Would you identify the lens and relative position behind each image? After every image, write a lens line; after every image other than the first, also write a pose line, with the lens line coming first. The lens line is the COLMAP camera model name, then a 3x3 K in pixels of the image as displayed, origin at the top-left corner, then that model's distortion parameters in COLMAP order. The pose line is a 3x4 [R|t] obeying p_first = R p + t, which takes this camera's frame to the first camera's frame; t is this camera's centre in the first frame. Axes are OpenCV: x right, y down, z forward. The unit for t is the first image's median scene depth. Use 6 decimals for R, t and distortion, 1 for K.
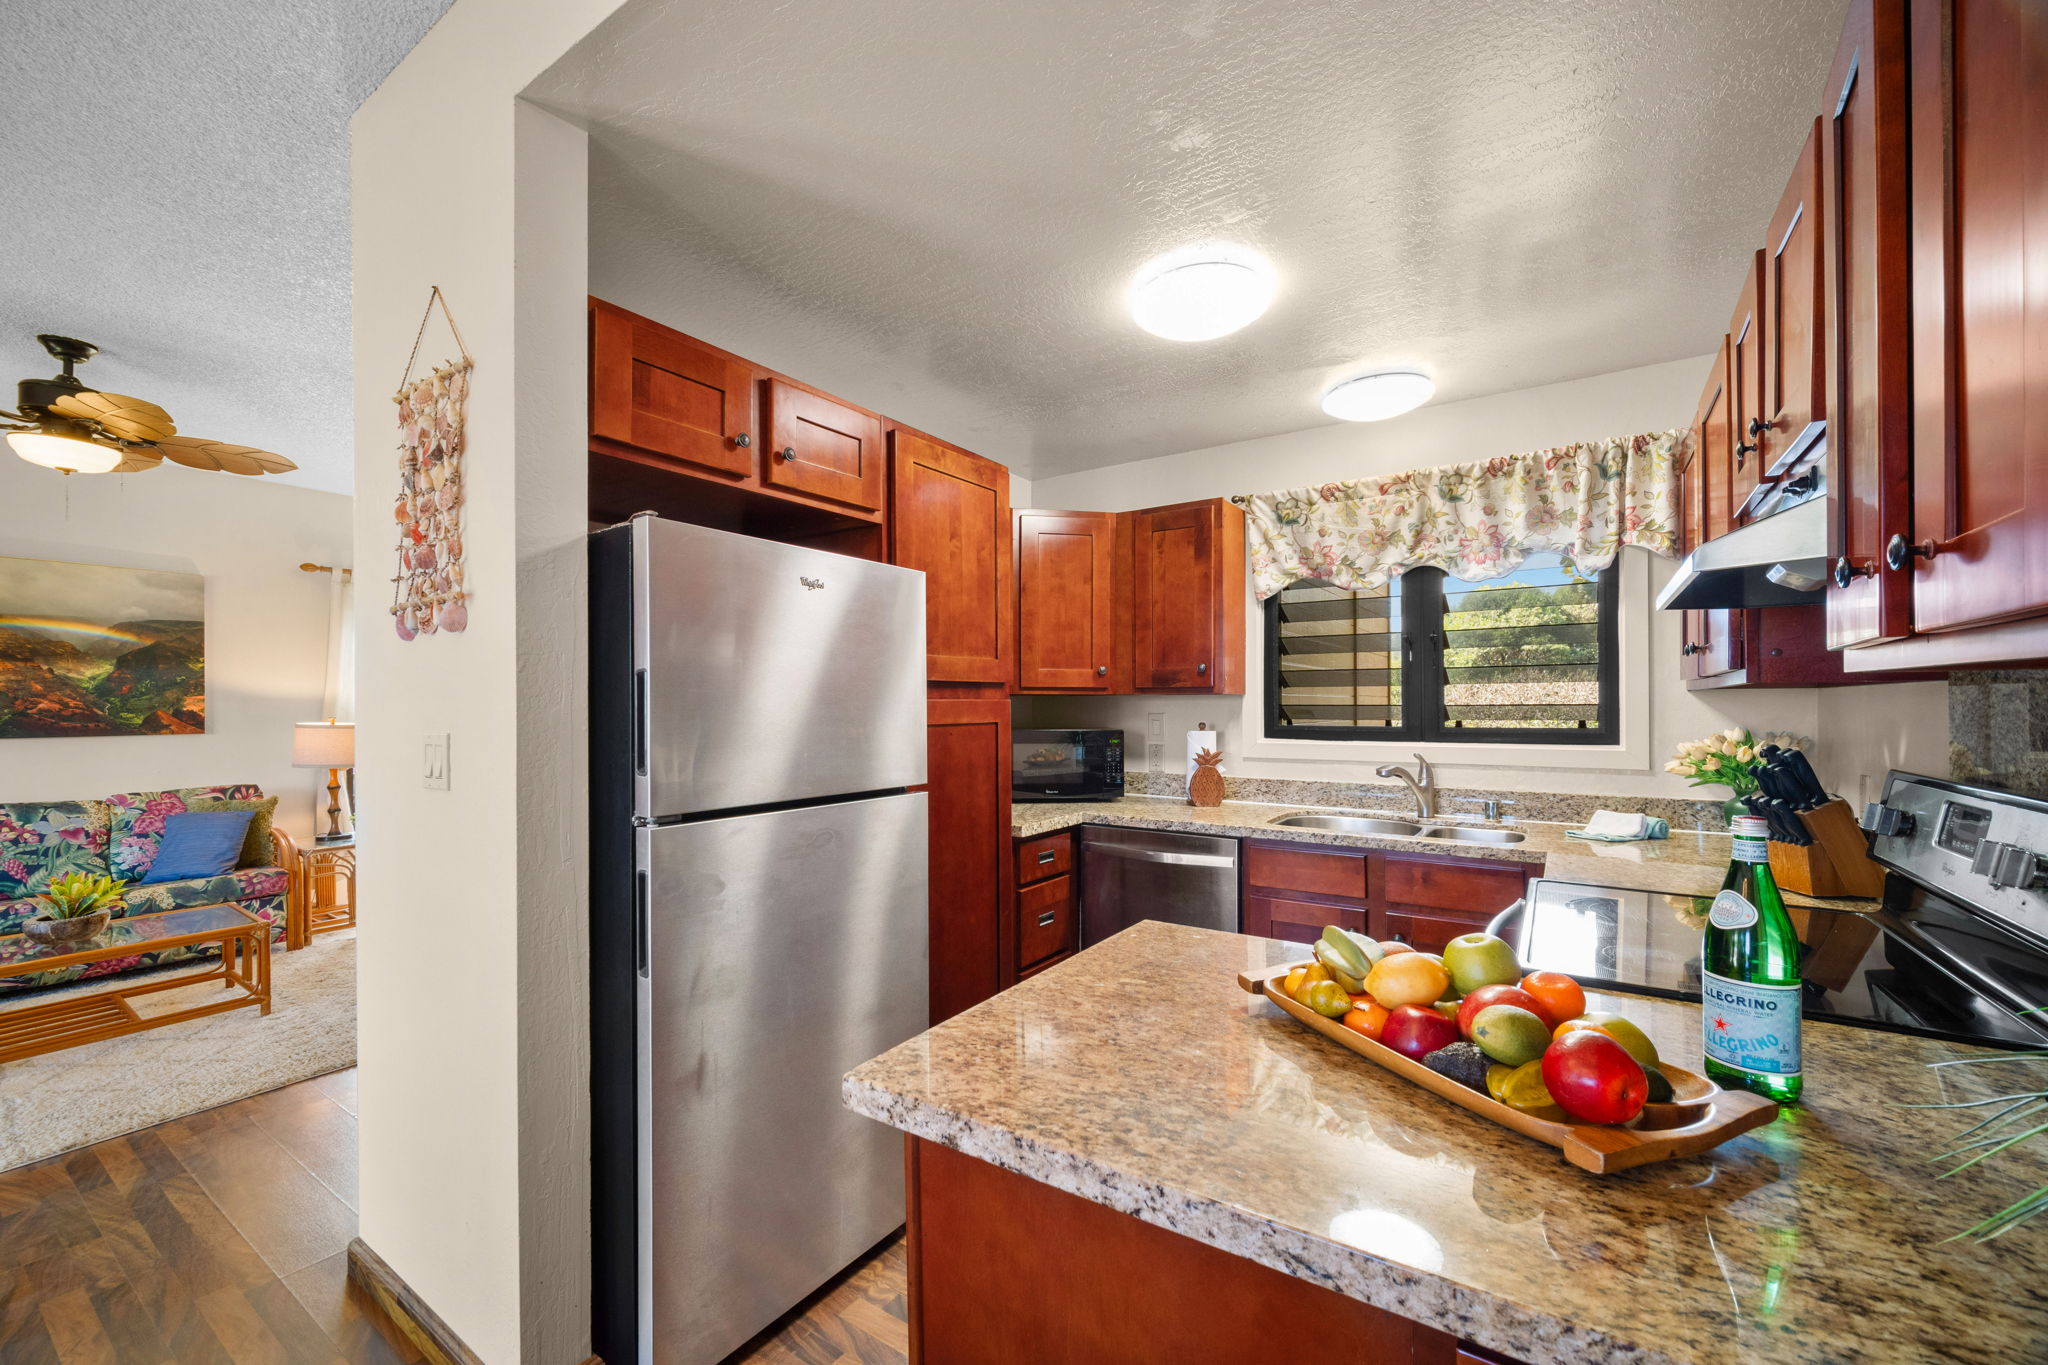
lens RADIAL K [[800.9, 0, 1008.7], [0, 800.9, 701.2], [0, 0, 1]] dist [0.000073, 0.000061]
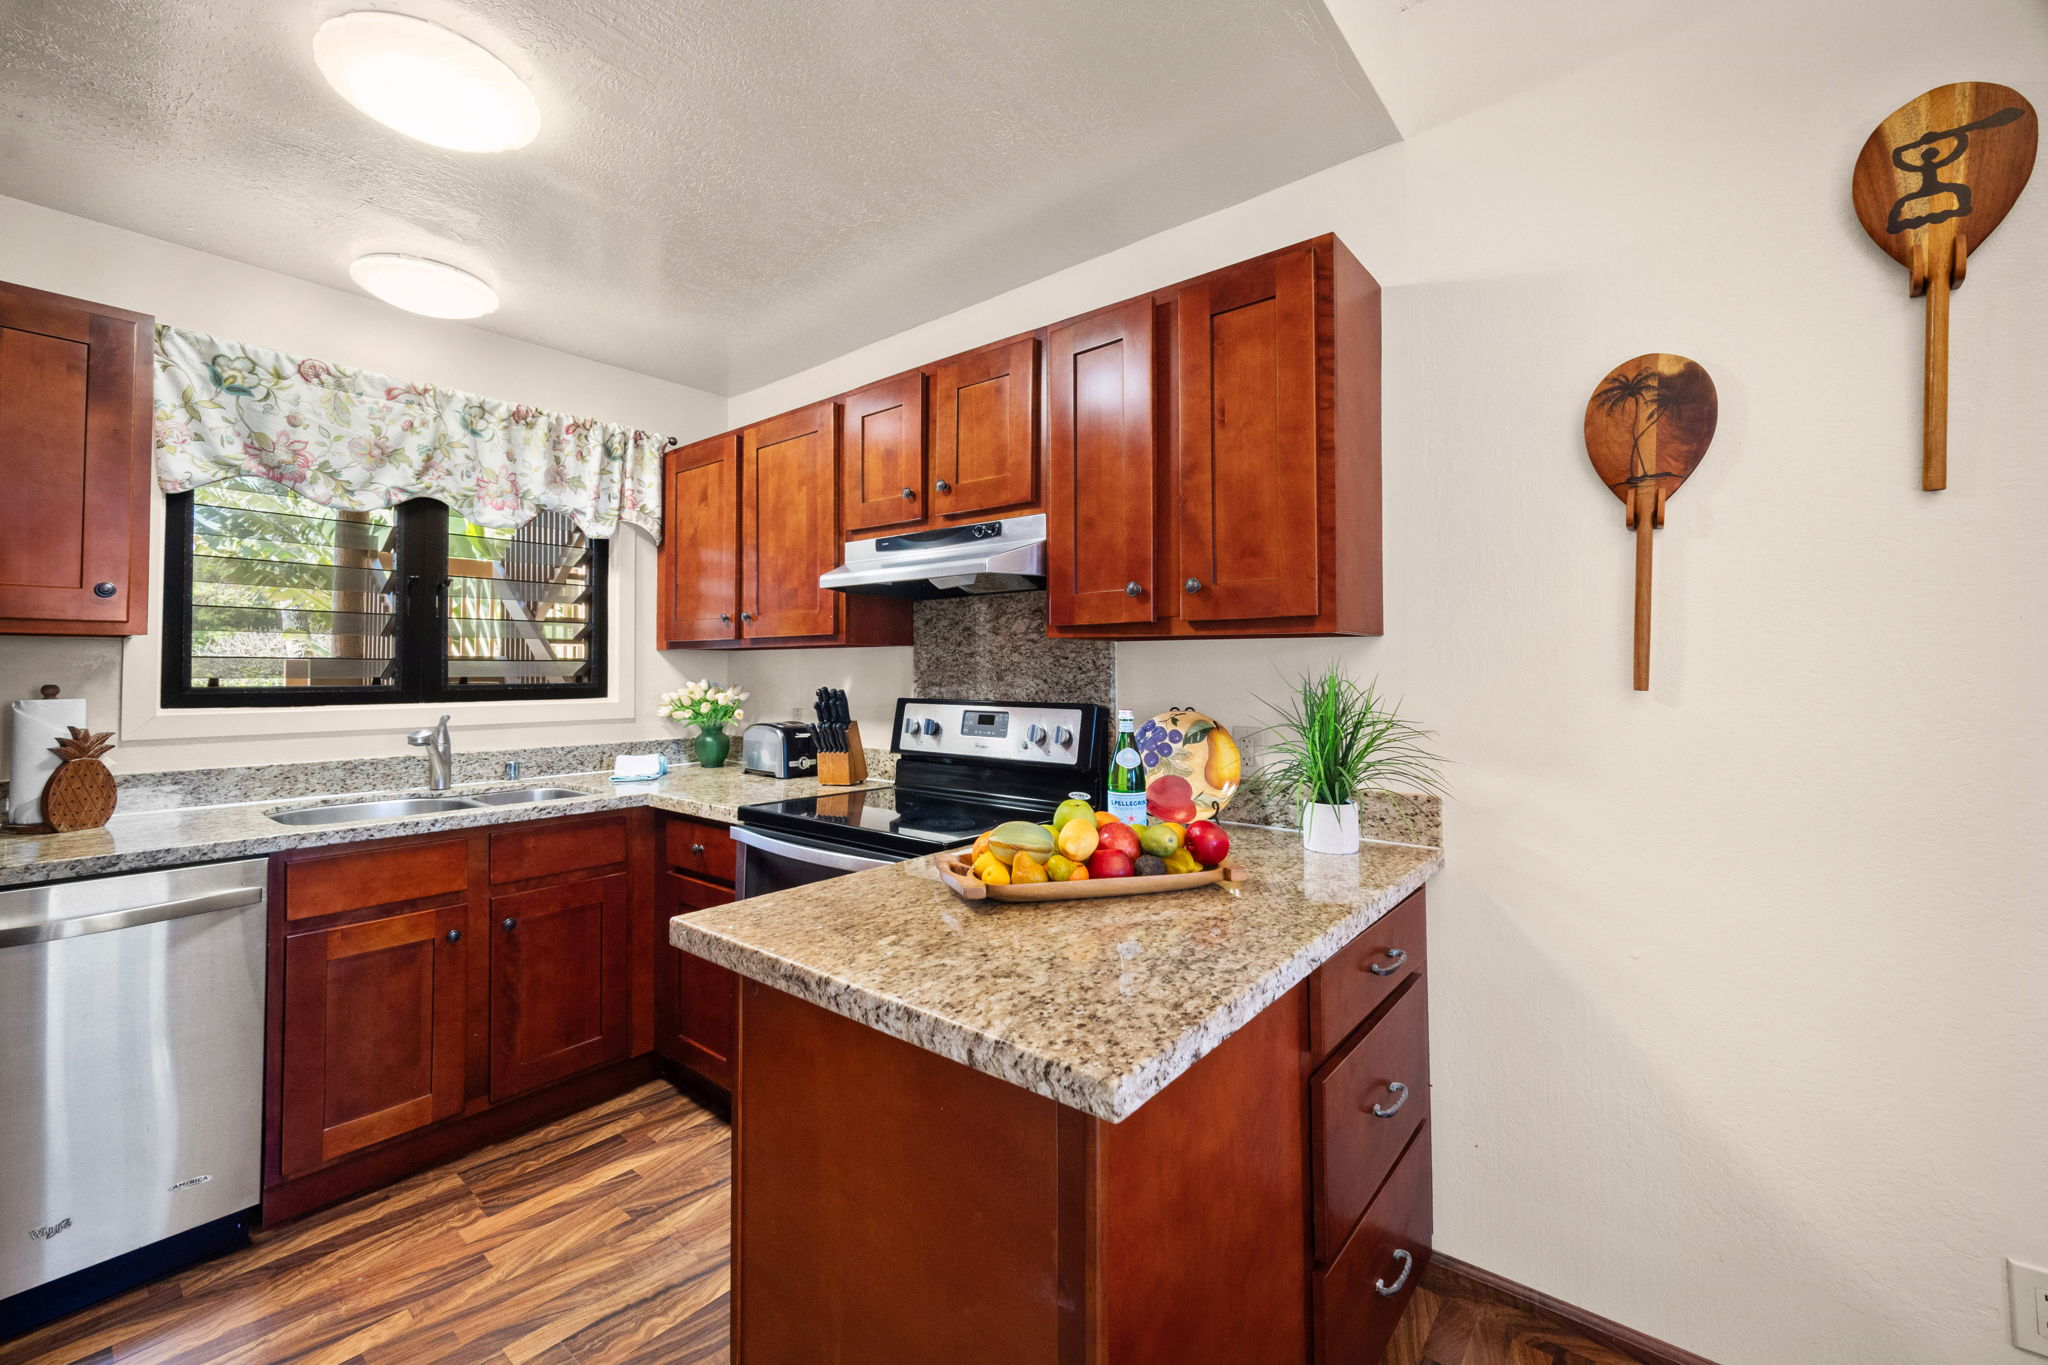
lens RADIAL K [[838.7, 0, 1001.9], [0, 838.7, 645.6], [0, 0, 1]] dist [-0.000302, -0.000038]
pose [[0.109673, 0.034167, 0.993380, -0.313542], [-0.005661, 0.999414, -0.033750, 0.017199], [-0.993952, -0.001922, 0.109802, 0.300561]]
